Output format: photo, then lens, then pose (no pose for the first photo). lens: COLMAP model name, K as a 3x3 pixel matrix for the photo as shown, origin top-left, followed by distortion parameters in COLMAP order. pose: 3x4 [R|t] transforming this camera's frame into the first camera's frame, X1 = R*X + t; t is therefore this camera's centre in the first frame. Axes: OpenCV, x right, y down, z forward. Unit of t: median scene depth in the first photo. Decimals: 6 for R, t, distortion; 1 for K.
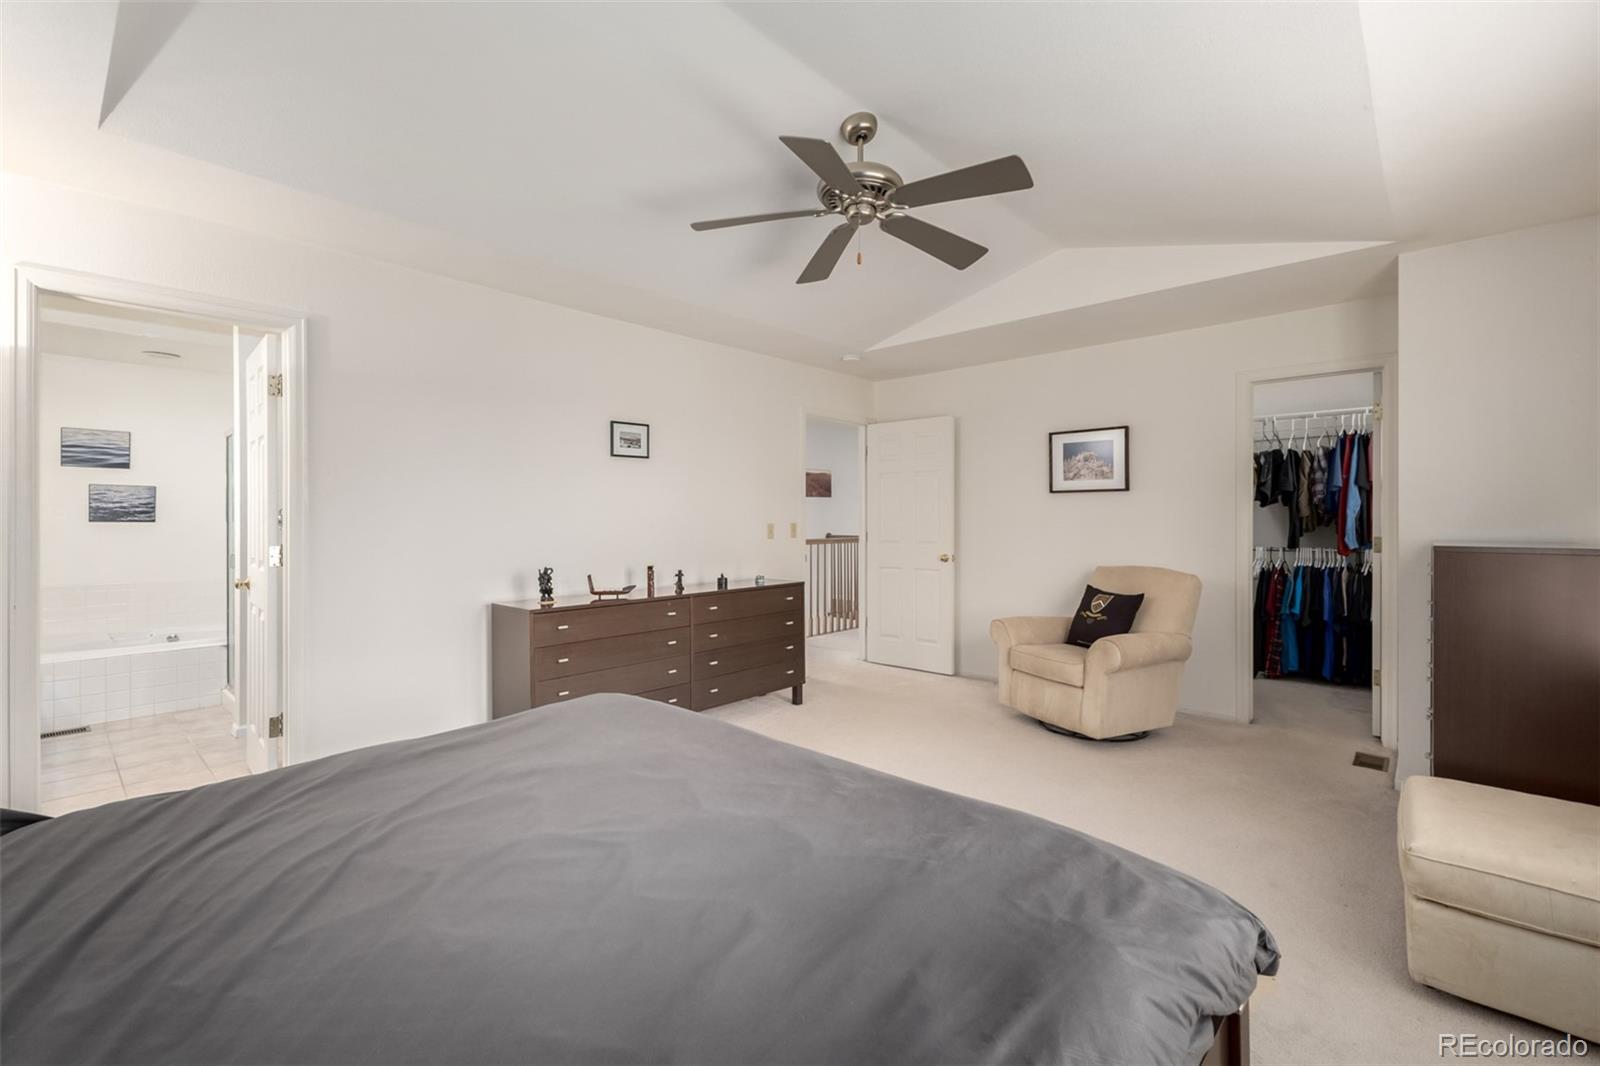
lens RADIAL K [[696.4, 0, 807.8], [0, 696.4, 524.3], [0, 0, 1]] dist [0.006456, -0.000511]
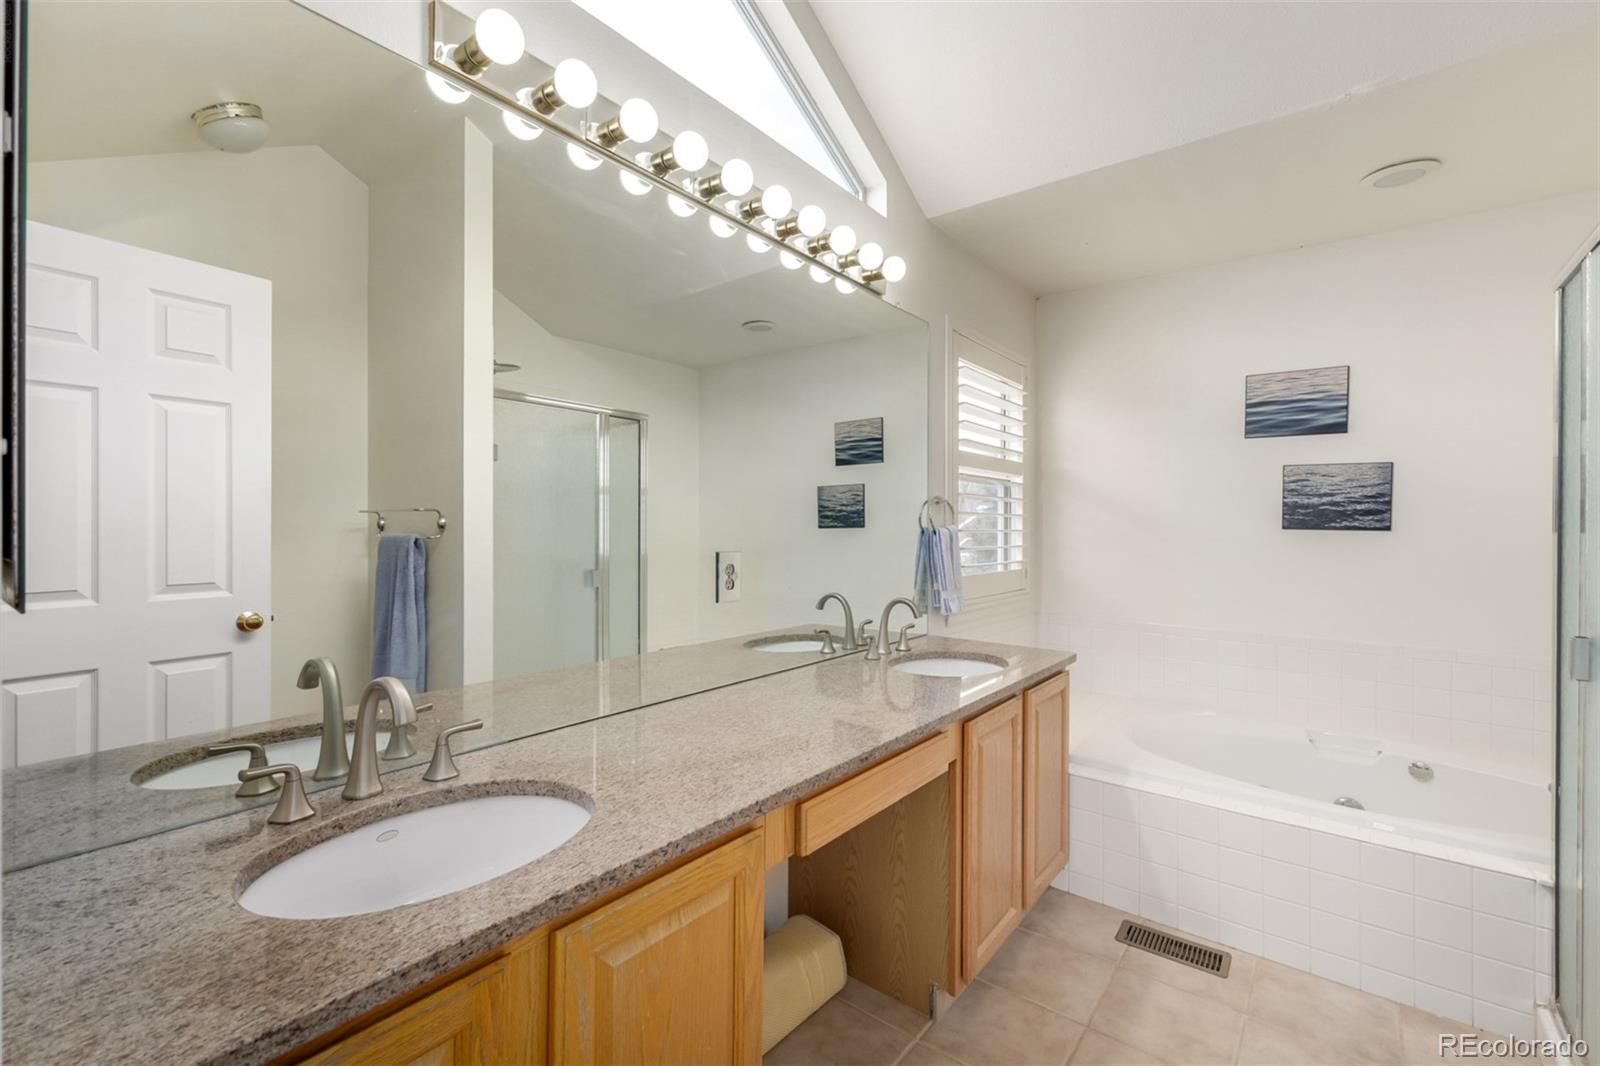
lens RADIAL K [[696.4, 0, 807.3], [0, 696.4, 526.3], [0, 0, 1]] dist [0.006456, -0.000511]
pose [[0.082323, 0.005262, -0.996592, -0.464836], [-0.006133, 0.999970, 0.004773, -0.006366], [0.996587, 0.005719, 0.082353, 0.542467]]
